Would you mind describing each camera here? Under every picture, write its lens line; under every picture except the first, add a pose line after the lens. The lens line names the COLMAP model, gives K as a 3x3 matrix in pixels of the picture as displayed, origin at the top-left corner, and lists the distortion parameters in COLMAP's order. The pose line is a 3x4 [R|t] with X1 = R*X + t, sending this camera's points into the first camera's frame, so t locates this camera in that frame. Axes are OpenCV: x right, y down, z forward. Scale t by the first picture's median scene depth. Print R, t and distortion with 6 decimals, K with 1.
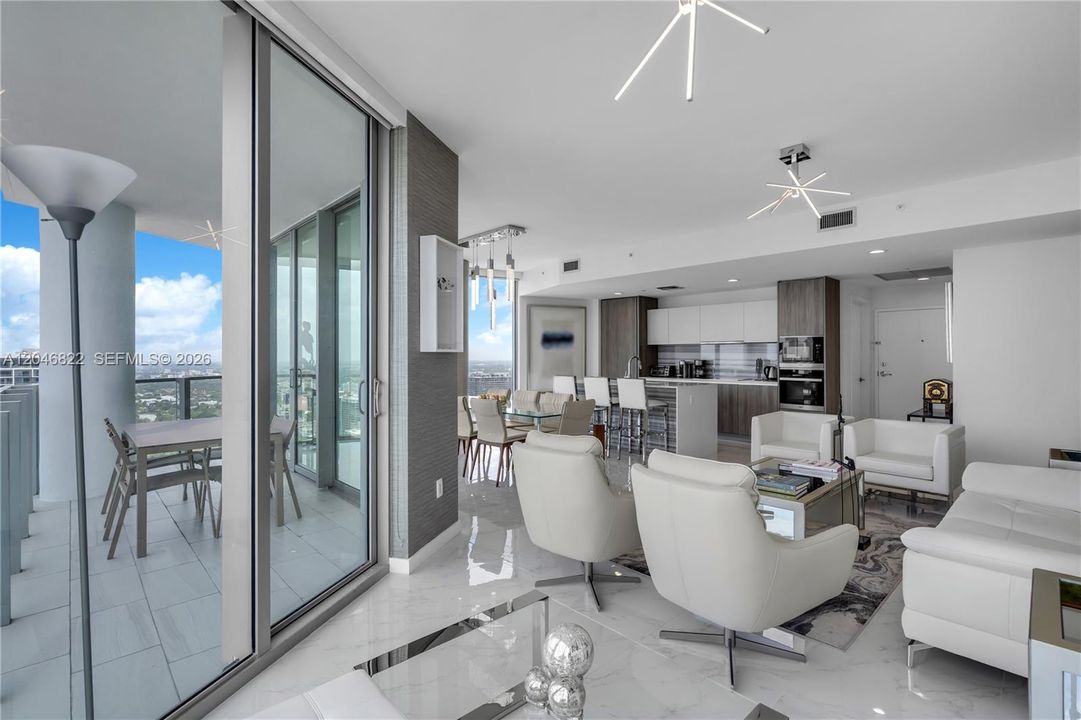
lens RADIAL K [[686.9, 0, 540.5], [0, 686.9, 360.0], [0, 0, 1]] dist [-0.049453, 0.050352]
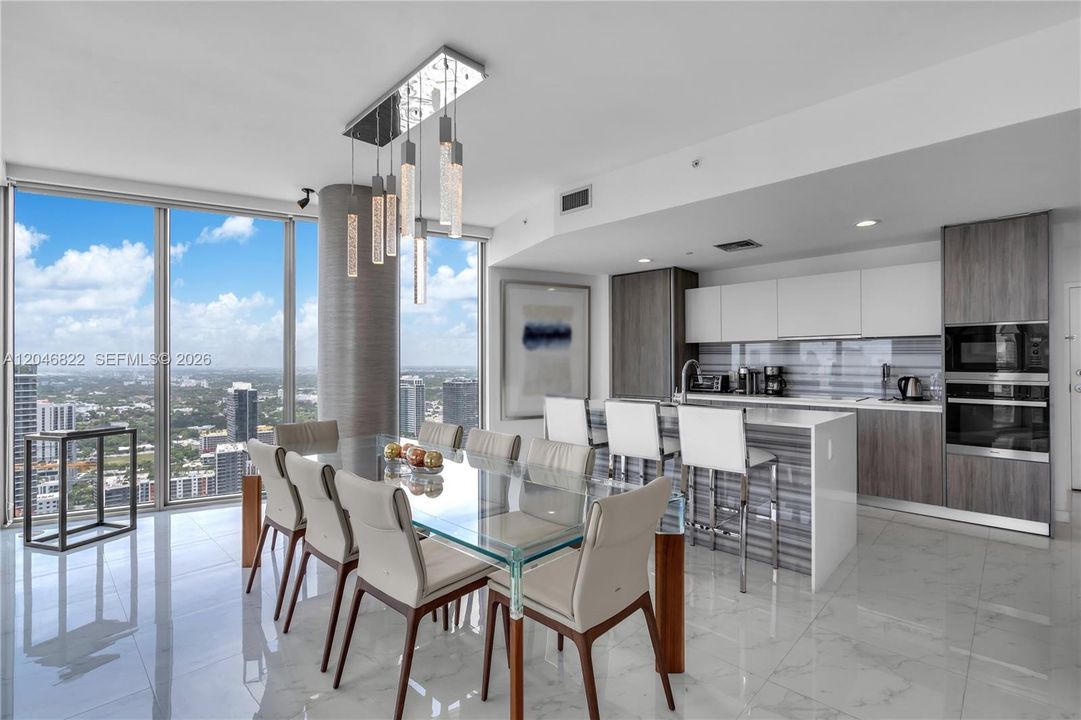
lens RADIAL K [[686.9, 0, 540.5], [0, 686.9, 360.0], [0, 0, 1]] dist [-0.049453, 0.050352]
pose [[0.999594, -0.000878, 0.028484, -0.000321], [0.001133, 0.999959, -0.008949, -0.000480], [-0.028475, 0.008978, 0.999554, 0.369907]]
